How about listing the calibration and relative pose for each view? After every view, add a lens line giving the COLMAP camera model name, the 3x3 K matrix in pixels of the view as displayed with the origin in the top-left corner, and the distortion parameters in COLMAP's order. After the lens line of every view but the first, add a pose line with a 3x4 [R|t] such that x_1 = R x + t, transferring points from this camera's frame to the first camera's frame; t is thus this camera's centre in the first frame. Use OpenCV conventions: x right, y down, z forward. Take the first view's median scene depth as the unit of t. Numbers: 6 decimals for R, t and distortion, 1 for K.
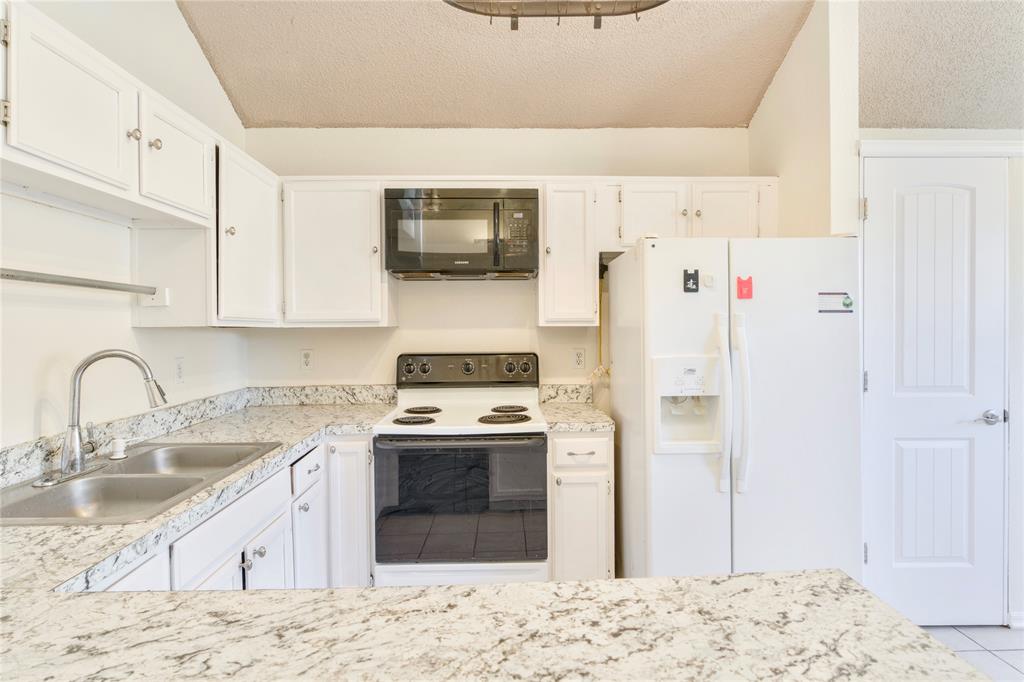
lens RADIAL K [[549.6, 0, 514.9], [0, 549.6, 331.1], [0, 0, 1]] dist [-0.004756, 0.001811]
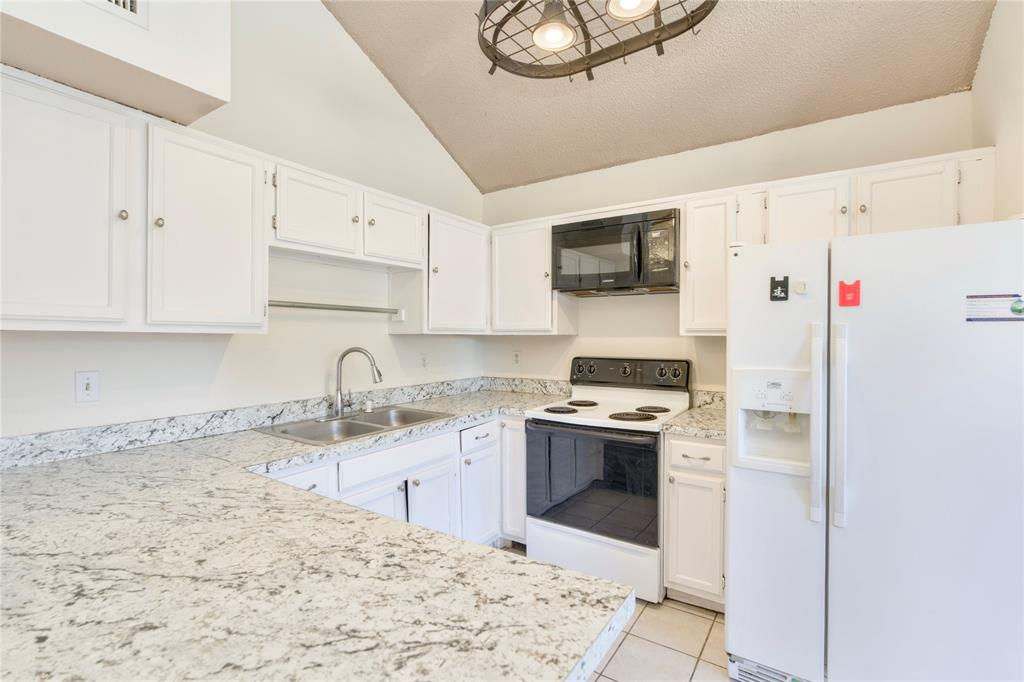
lens RADIAL K [[463.3, 0, 515.5], [0, 463.3, 344.8], [0, 0, 1]] dist [-0.011653, 0.001456]
pose [[0.815026, 0.019998, -0.579079, 0.404219], [-0.011691, 0.999768, 0.018072, -0.004781], [0.579307, -0.007959, 0.815071, 0.098160]]
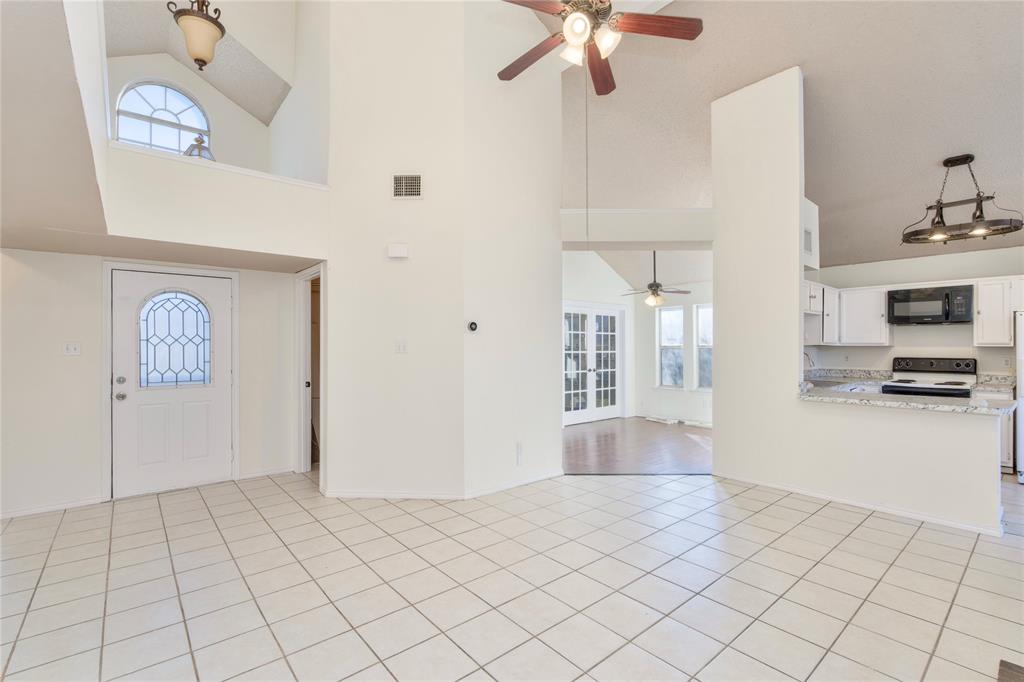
lens RADIAL K [[463.3, 0, 514.9], [0, 463.3, 344.9], [0, 0, 1]] dist [-0.011653, 0.001456]
pose [[0.622829, 0.008653, -0.782310, 0.445498], [-0.012588, 0.999920, 0.001039, 0.009217], [0.782257, 0.009201, 0.622888, -2.097433]]
